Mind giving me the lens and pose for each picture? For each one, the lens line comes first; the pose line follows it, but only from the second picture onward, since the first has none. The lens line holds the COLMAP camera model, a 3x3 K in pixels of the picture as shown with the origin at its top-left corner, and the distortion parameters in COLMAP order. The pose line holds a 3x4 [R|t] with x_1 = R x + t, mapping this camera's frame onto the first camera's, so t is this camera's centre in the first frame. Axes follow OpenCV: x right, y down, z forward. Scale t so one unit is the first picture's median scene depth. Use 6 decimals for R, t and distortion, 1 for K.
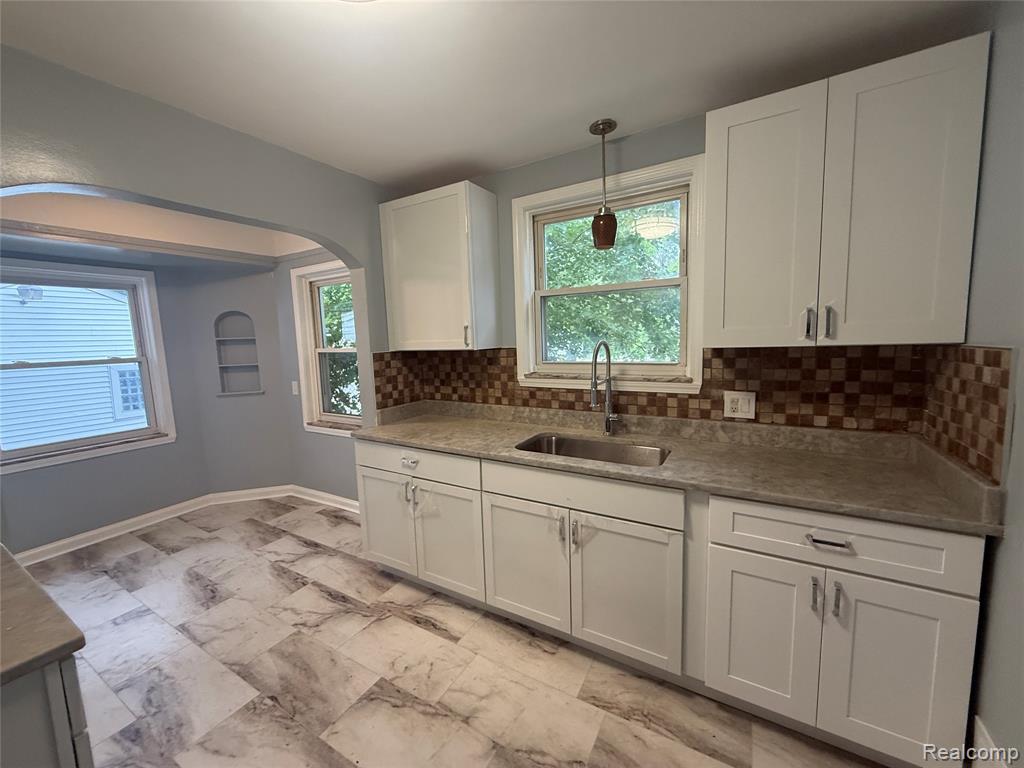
lens RADIAL K [[407.7, 0, 509.5], [0, 407.7, 381.6], [0, 0, 1]] dist [0.000245, -0.000834]
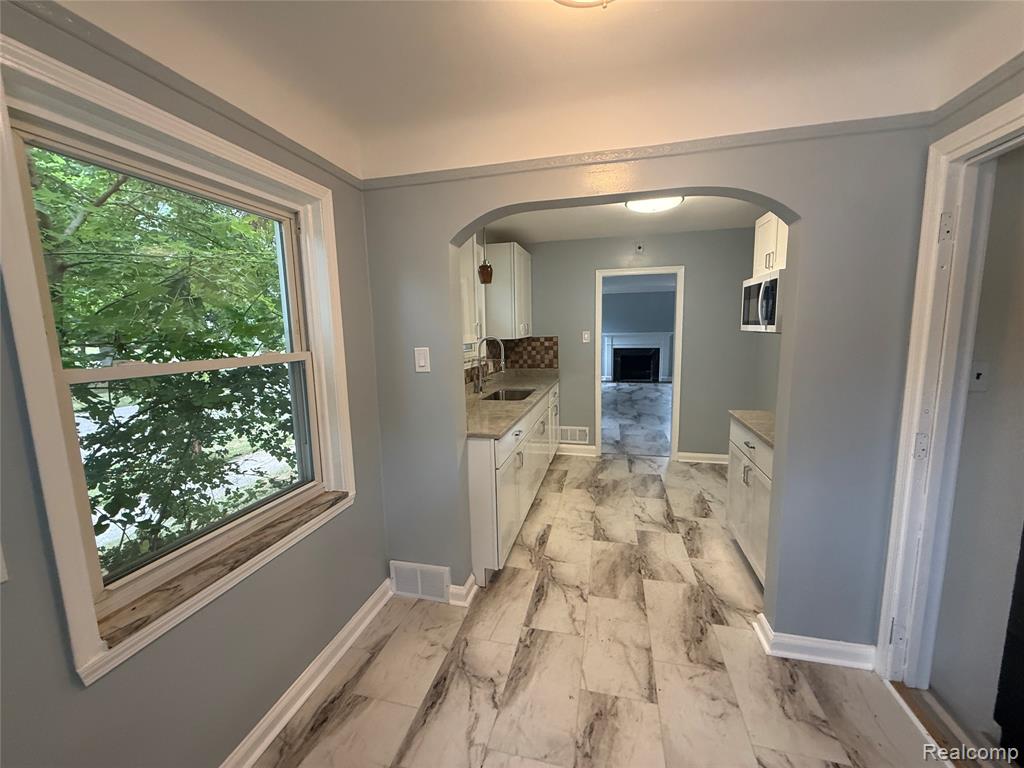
lens RADIAL K [[407.7, 0, 514.2], [0, 407.7, 383.3], [0, 0, 1]] dist [0.000245, -0.000834]
pose [[-0.296951, -0.086031, 0.951009, -1.276768], [0.138225, 0.981571, 0.131956, -0.101650], [-0.944835, 0.170637, -0.279587, 1.233742]]
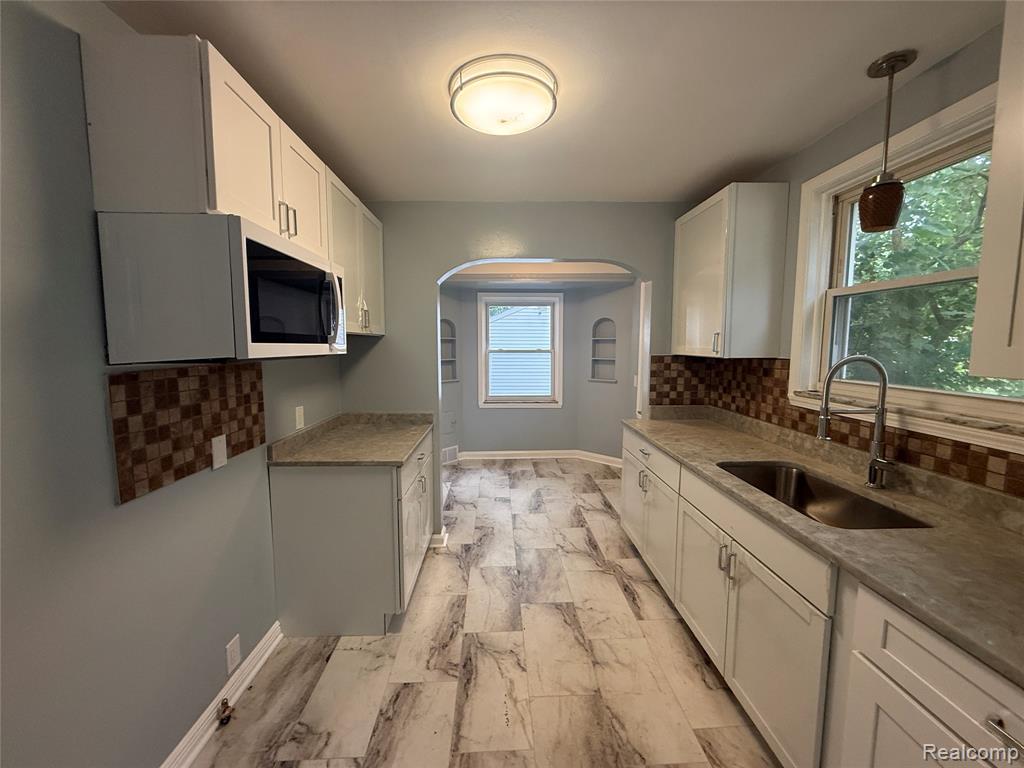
lens RADIAL K [[407.7, 0, 510.9], [0, 407.7, 381.7], [0, 0, 1]] dist [0.000245, -0.000834]
pose [[0.540285, 0.112352, -0.833948, 0.443507], [-0.111457, 0.991869, 0.061419, -0.024900], [0.834068, 0.059766, 0.548415, 0.056342]]
